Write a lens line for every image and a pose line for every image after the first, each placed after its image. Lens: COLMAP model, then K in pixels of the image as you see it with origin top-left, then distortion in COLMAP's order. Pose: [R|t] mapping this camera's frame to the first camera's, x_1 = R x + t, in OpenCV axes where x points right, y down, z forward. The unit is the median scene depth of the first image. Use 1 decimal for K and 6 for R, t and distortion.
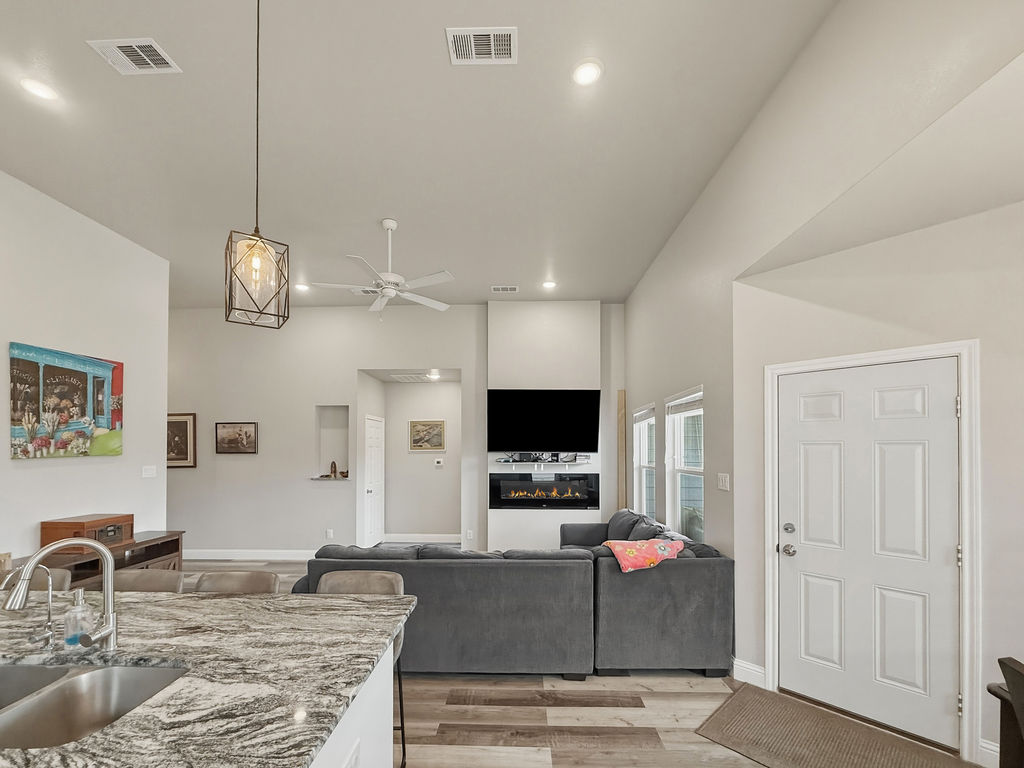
lens RADIAL K [[433.1, 0, 503.8], [0, 433.1, 444.7], [0, 0, 1]] dist [0.000132, -0.000020]
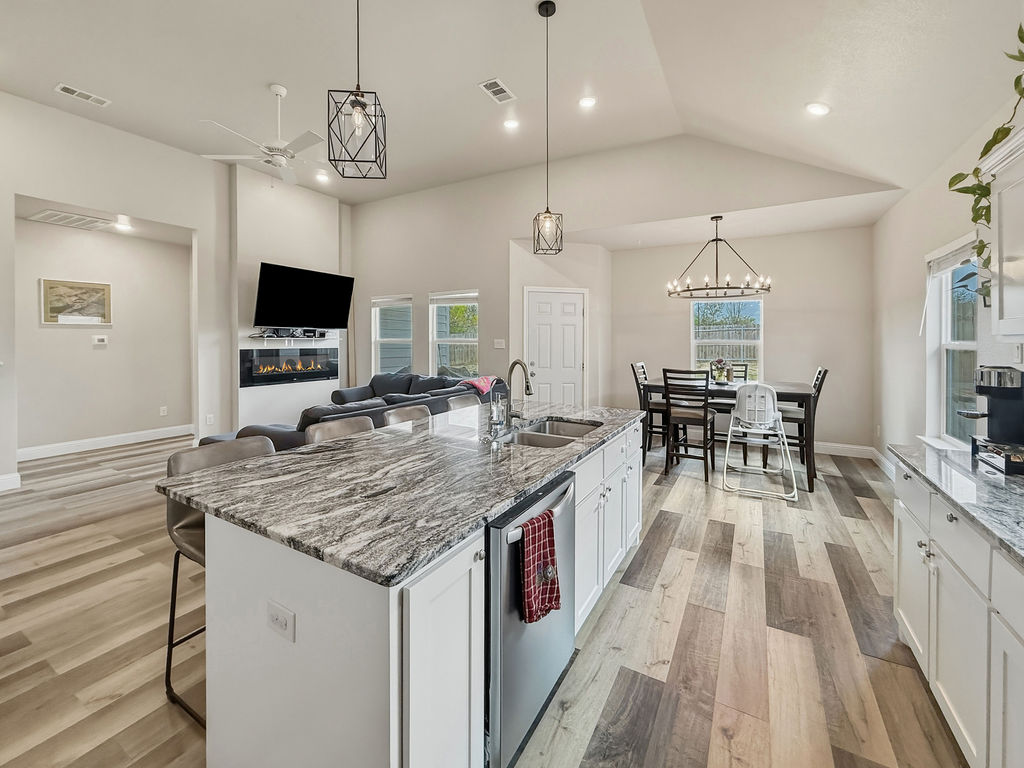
lens RADIAL K [[431.6, 0, 509.5], [0, 431.6, 342.4], [0, 0, 1]] dist [0.001864, 0.000036]
pose [[0.468227, -0.005842, 0.883589, -0.937463], [-0.017524, 0.999720, 0.015896, 0.039785], [-0.883435, -0.022927, 0.467993, 0.073524]]
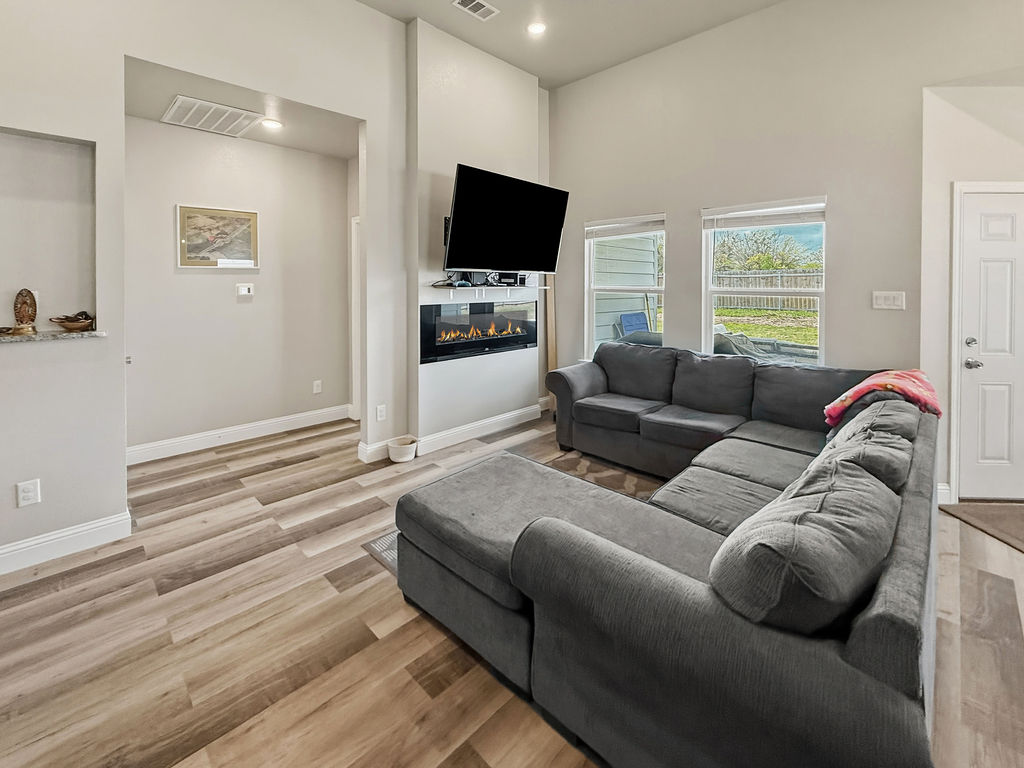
lens RADIAL K [[466.0, 0, 495.5], [0, 466.0, 284.6], [0, 0, 1]] dist [0.001384, -0.000082]
pose [[0.701812, -0.002101, 0.712359, -0.675163], [-0.014630, 0.999742, 0.017361, 0.038415], [-0.712212, -0.022606, 0.701600, 0.748452]]
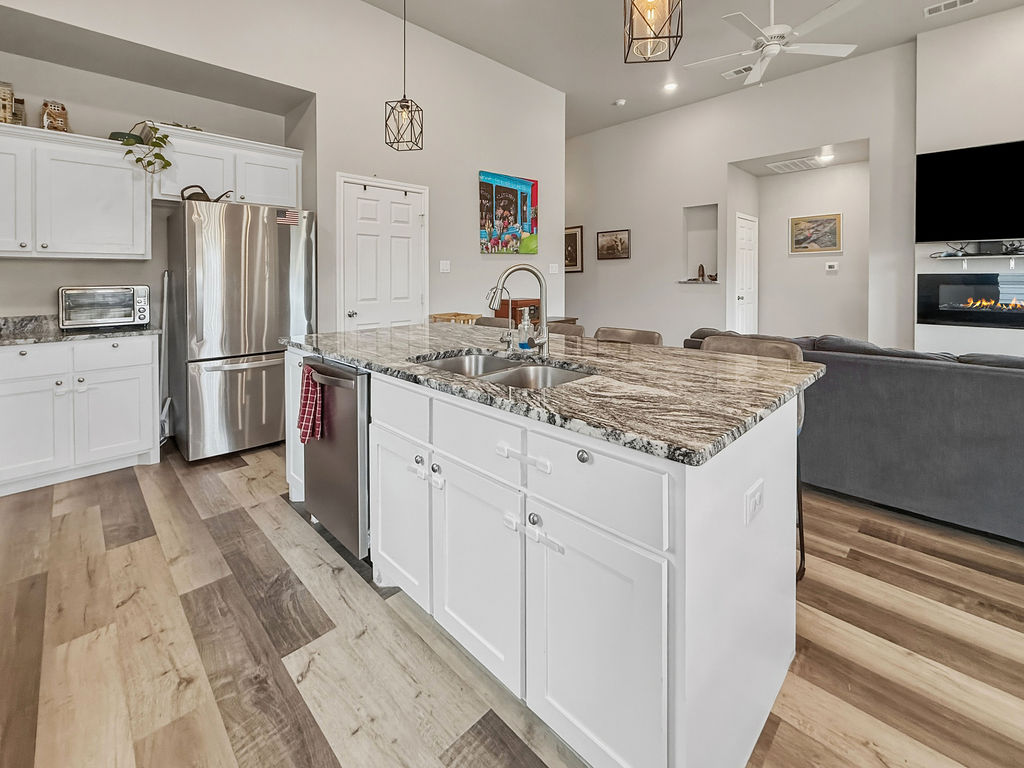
lens RADIAL K [[446.4, 0, 523.1], [0, 446.4, 277.6], [0, 0, 1]] dist [-0.001938, 0.000020]
pose [[0.737716, 0.002776, -0.675106, -0.026195], [0.011414, 0.999797, 0.016584, 0.080735], [0.675015, -0.019940, 0.737535, -0.001583]]
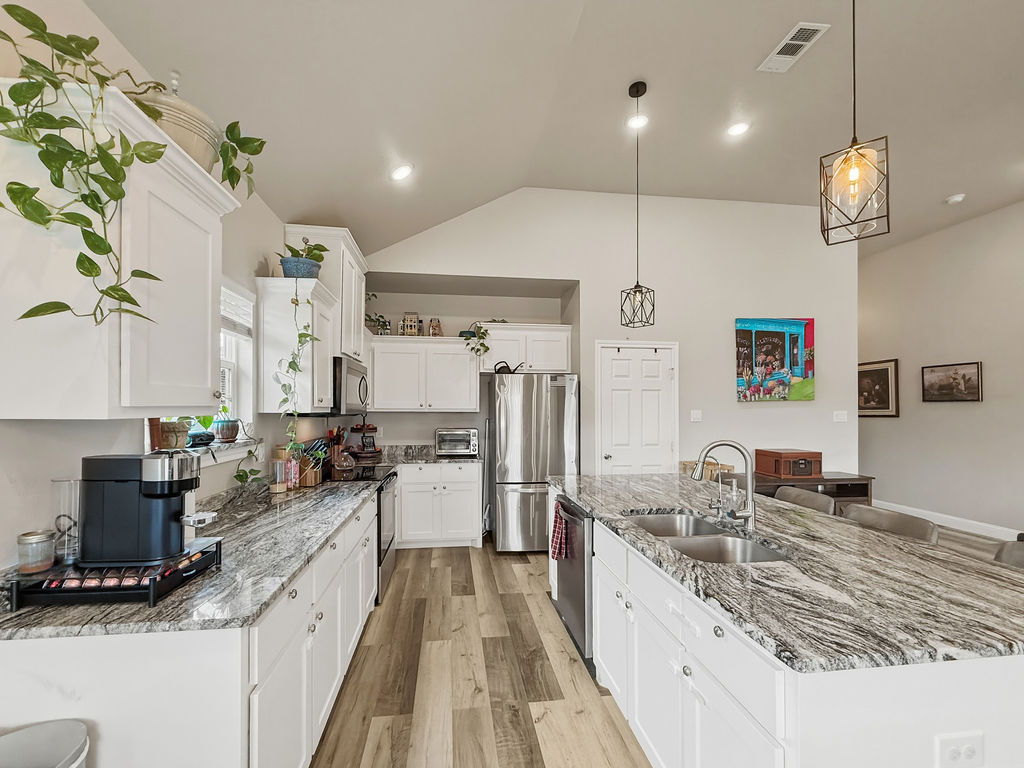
lens RADIAL K [[420.0, 0, 500.7], [0, 420.0, 408.8], [0, 0, 1]] dist [-0.003013, -0.000269]
pose [[0.156429, 0.006246, -0.987670, 0.083697], [0.010649, 0.999911, 0.008010, 0.032824], [0.987632, -0.011771, 0.156348, 0.020244]]
